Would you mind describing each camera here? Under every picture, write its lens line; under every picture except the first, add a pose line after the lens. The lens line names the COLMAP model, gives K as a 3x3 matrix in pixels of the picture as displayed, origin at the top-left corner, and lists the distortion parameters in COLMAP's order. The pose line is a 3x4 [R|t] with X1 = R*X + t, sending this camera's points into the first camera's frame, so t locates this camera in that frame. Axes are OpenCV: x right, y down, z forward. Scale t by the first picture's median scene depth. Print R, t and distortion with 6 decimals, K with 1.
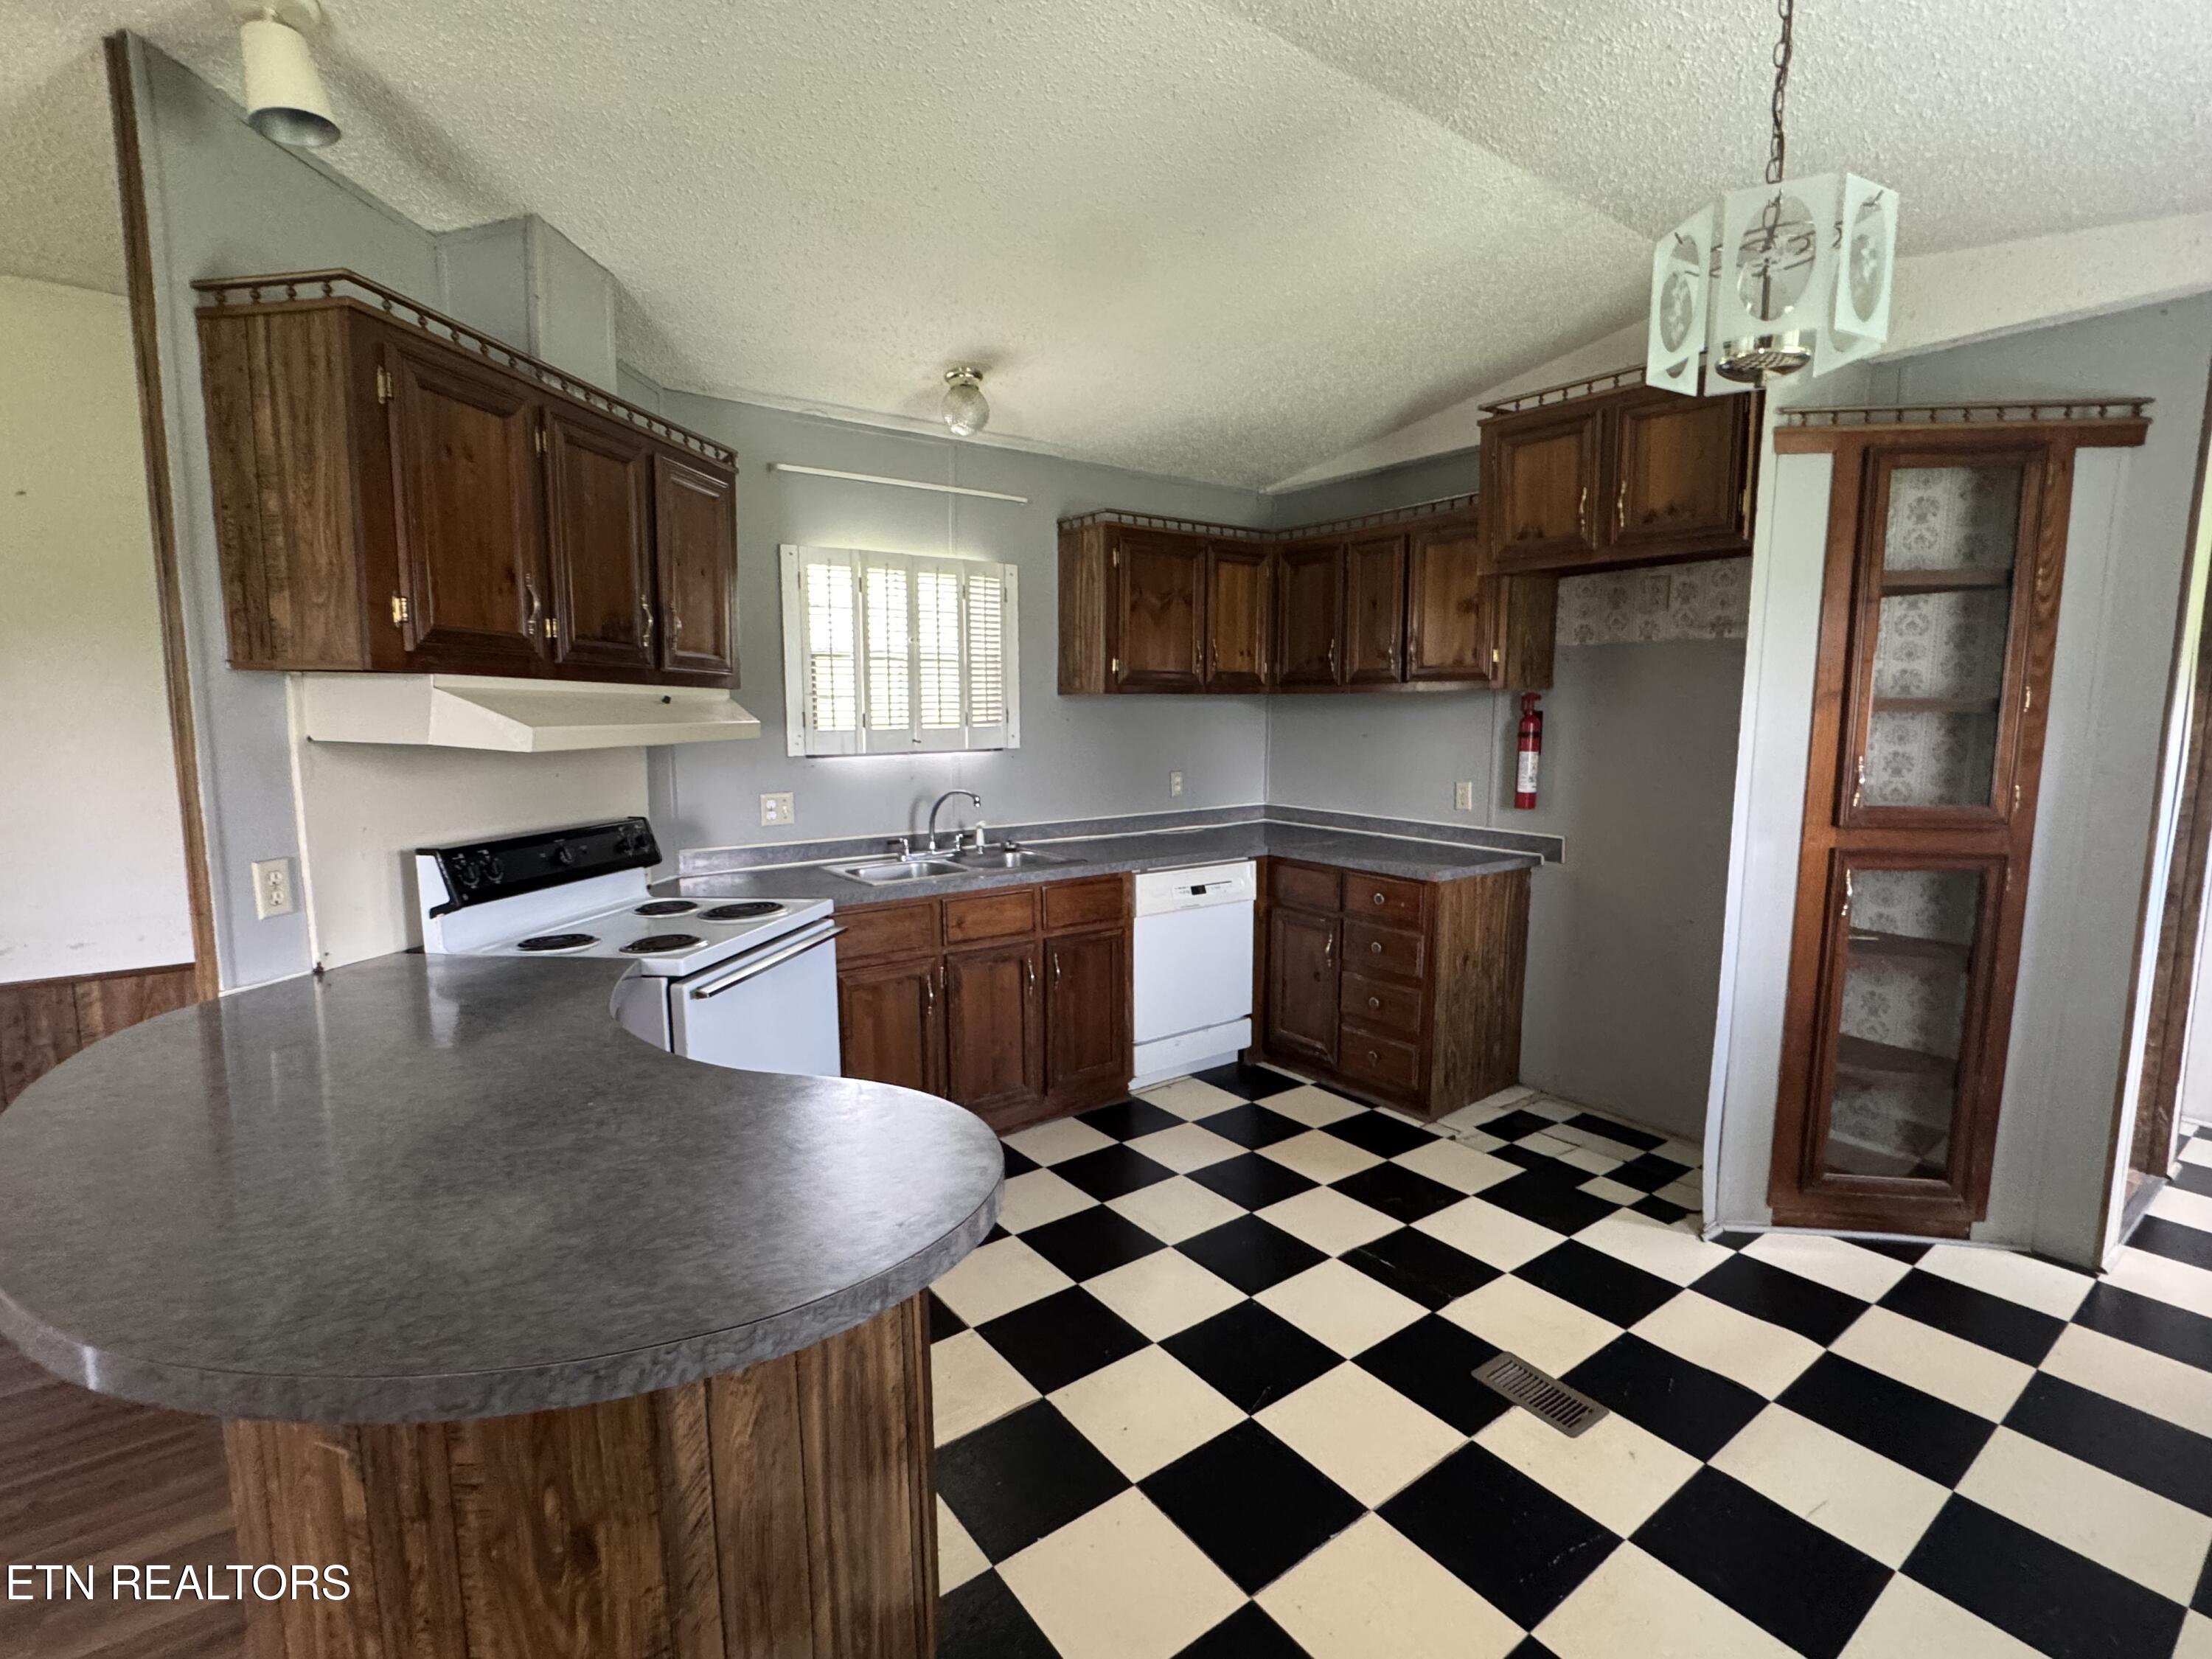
lens RADIAL K [[1020.9, 0, 1103.3], [0, 1020.9, 827.0], [0, 0, 1]] dist [-0.022946, 0.000250]
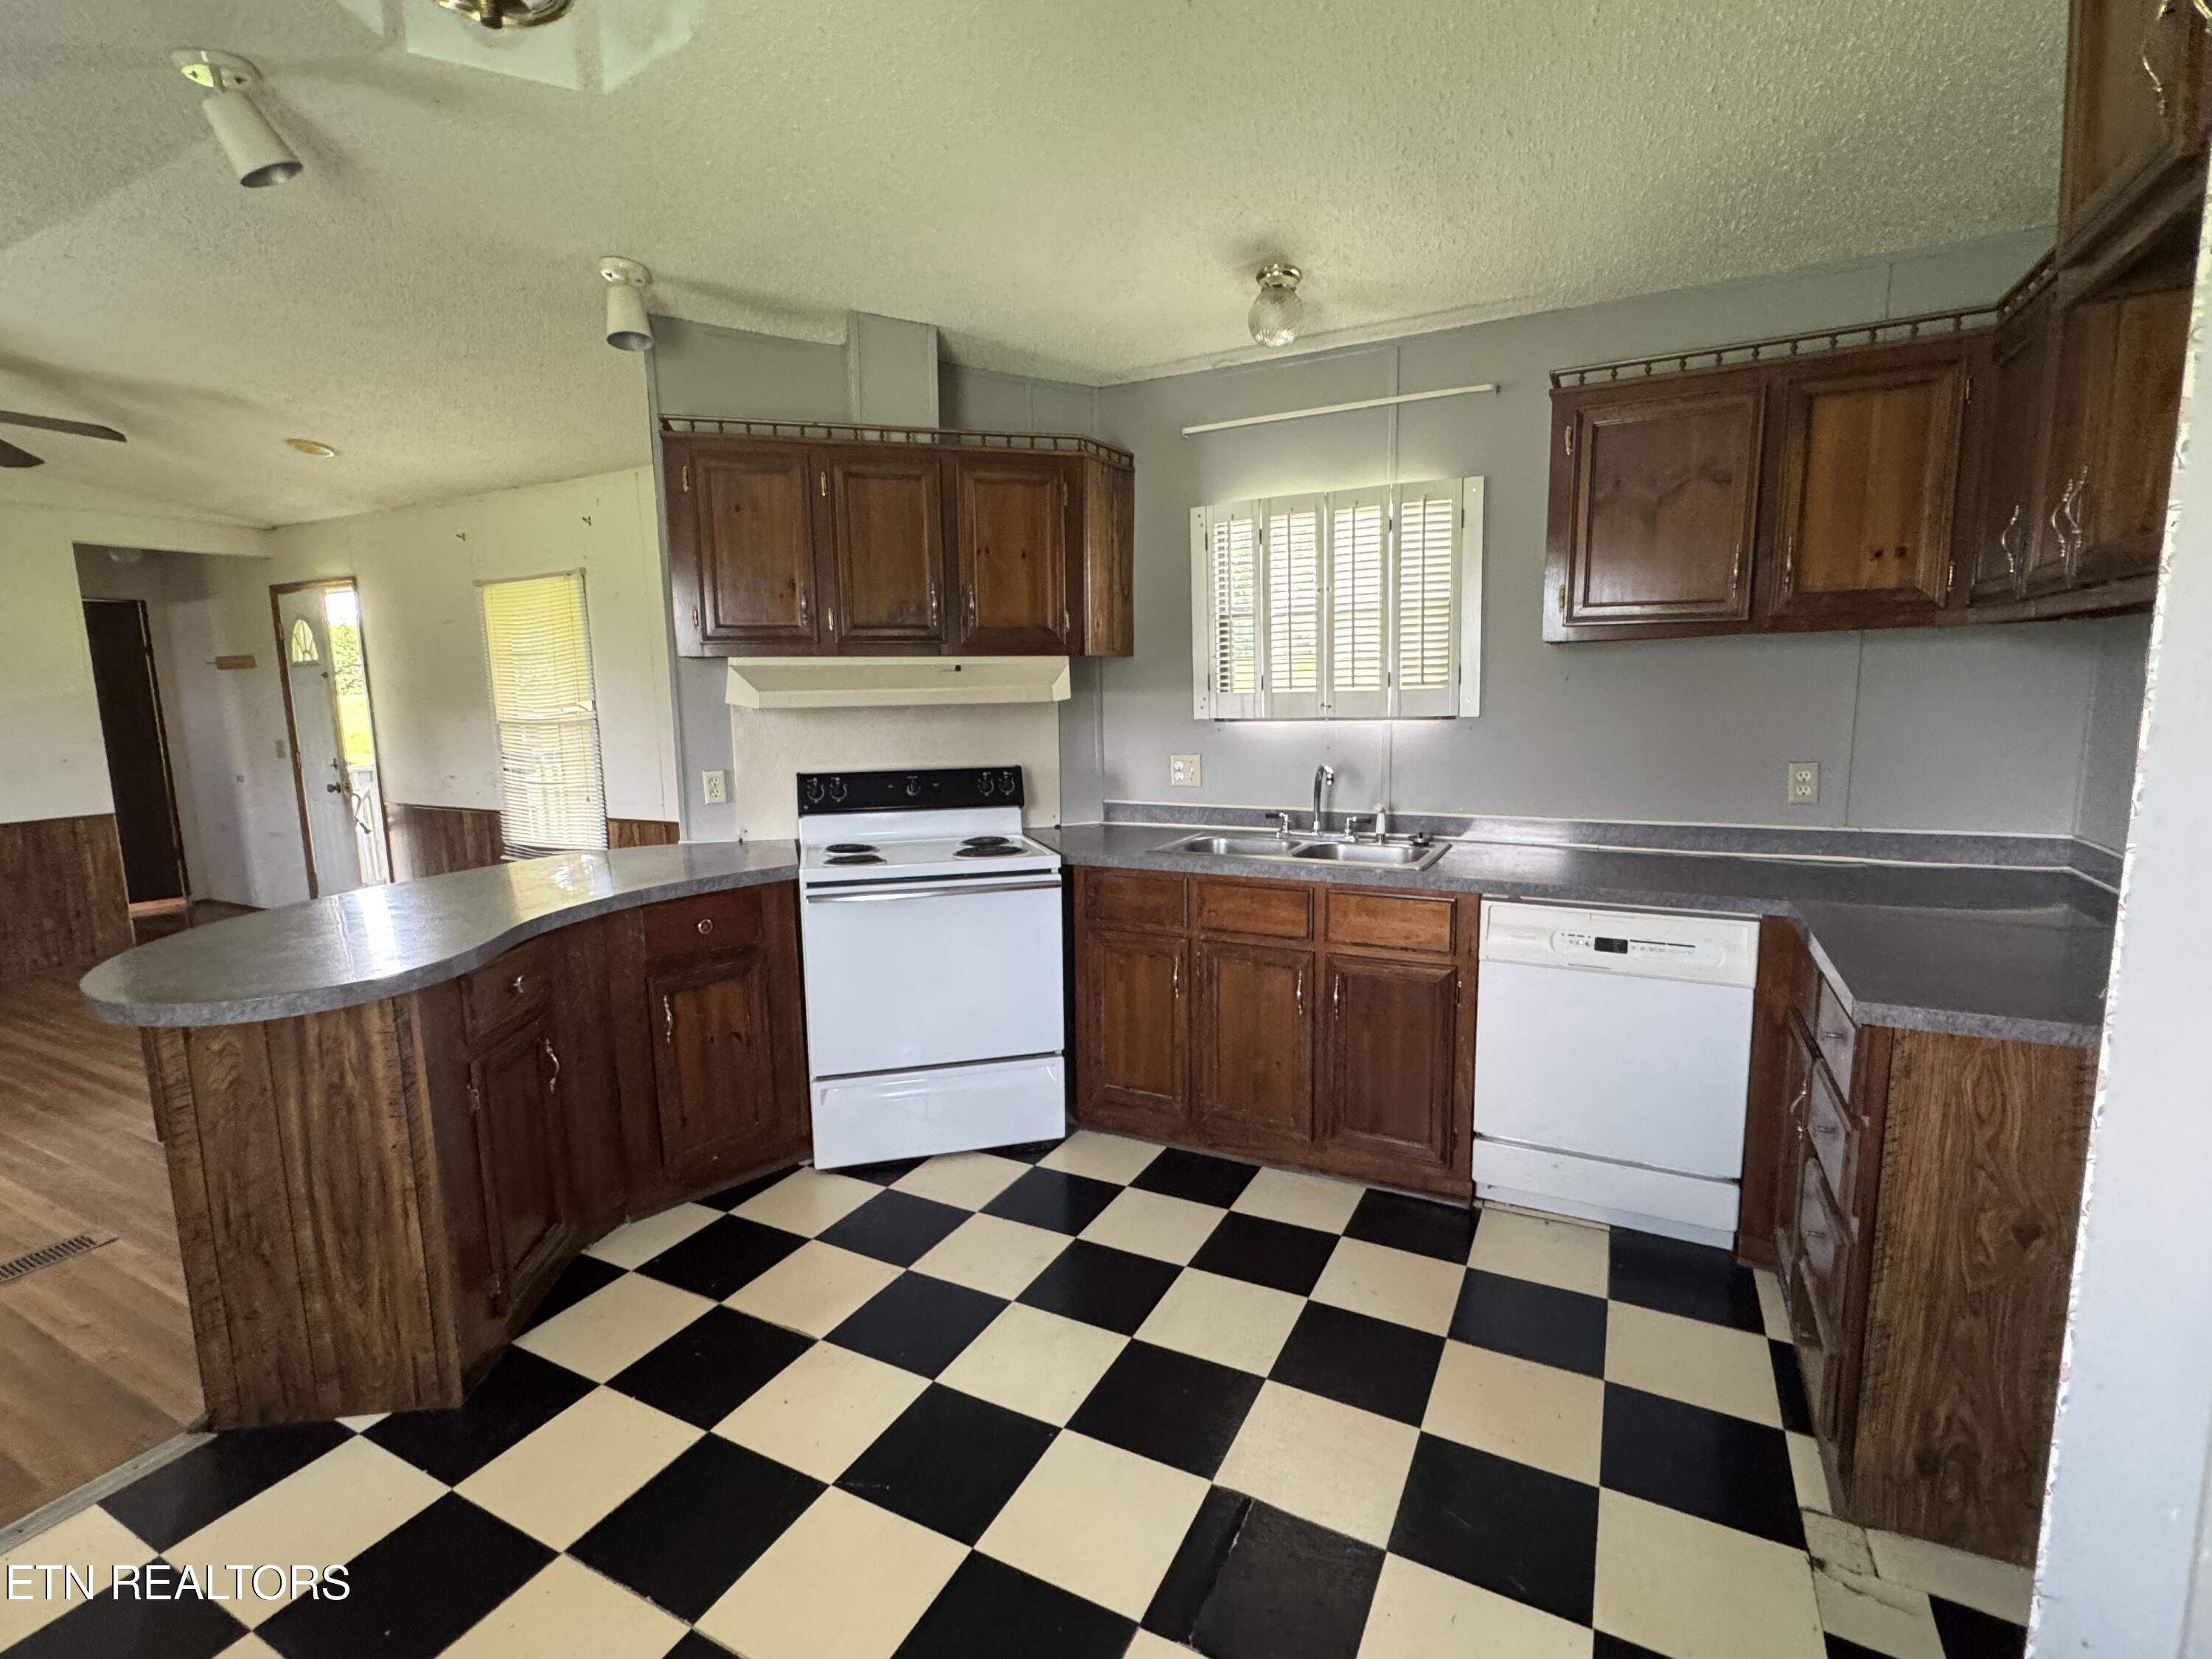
lens RADIAL K [[1020.9, 0, 1100.7], [0, 1020.9, 828.3], [0, 0, 1]] dist [-0.022946, 0.000250]
pose [[0.422367, 0.118551, -0.898639, 0.545306], [-0.084068, 0.992260, 0.091389, -0.044264], [0.902518, 0.036947, 0.429064, 0.459787]]
